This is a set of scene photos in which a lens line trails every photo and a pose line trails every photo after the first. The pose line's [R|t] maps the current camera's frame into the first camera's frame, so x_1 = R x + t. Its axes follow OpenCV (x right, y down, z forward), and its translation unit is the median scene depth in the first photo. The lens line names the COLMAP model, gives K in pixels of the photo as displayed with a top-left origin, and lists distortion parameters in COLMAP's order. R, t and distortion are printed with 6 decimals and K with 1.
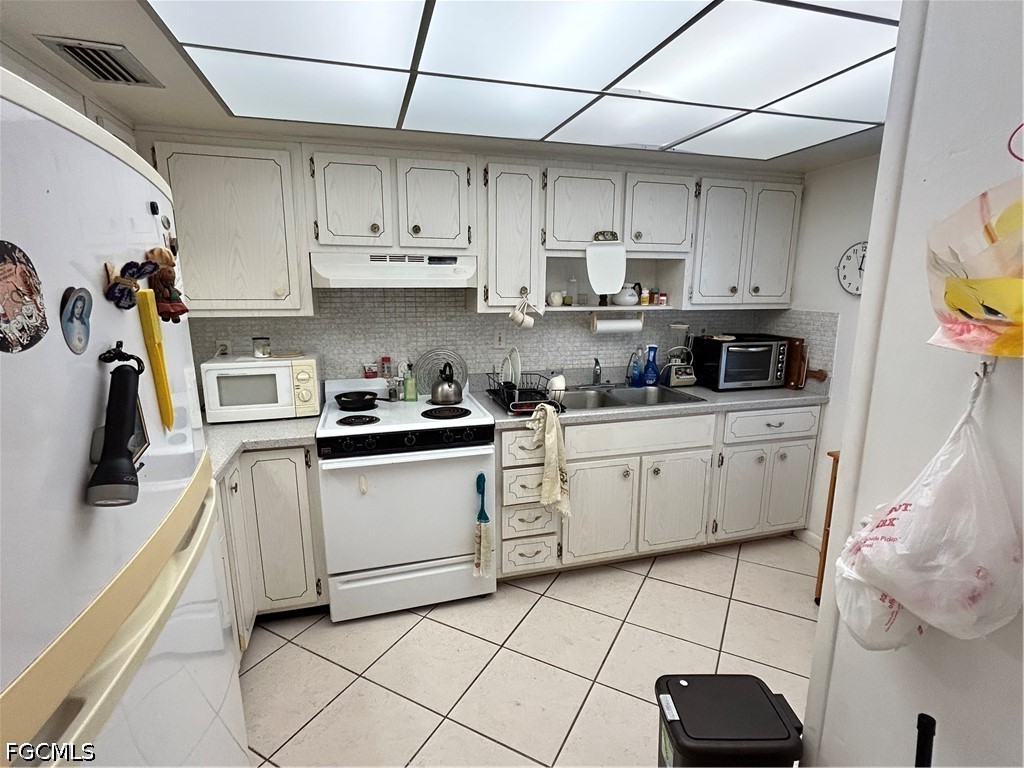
lens RADIAL K [[522.8, 0, 512.0], [0, 522.8, 384.0], [0, 0, 1]] dist [-0.000592, -0.000114]
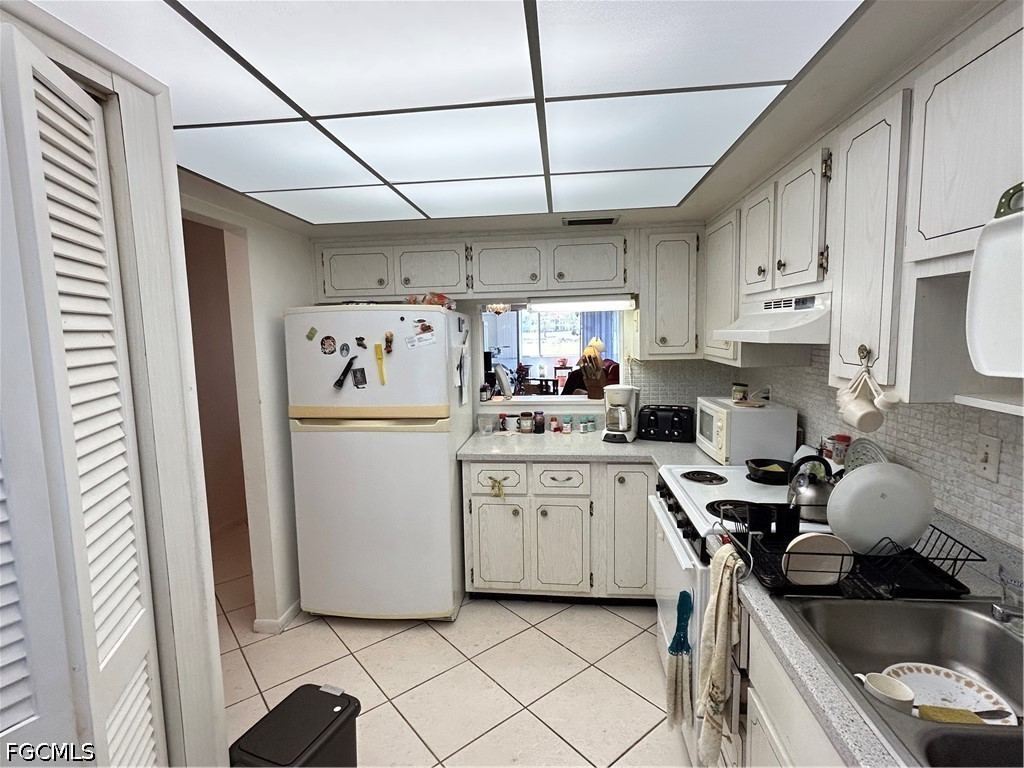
lens RADIAL K [[522.8, 0, 512.0], [0, 522.8, 384.0], [0, 0, 1]] dist [-0.000592, -0.000114]
pose [[-0.390503, 0.099787, -0.915178, 0.651274], [-0.153241, 0.973193, 0.171500, -0.192882], [0.907758, 0.207214, -0.364743, 0.928818]]
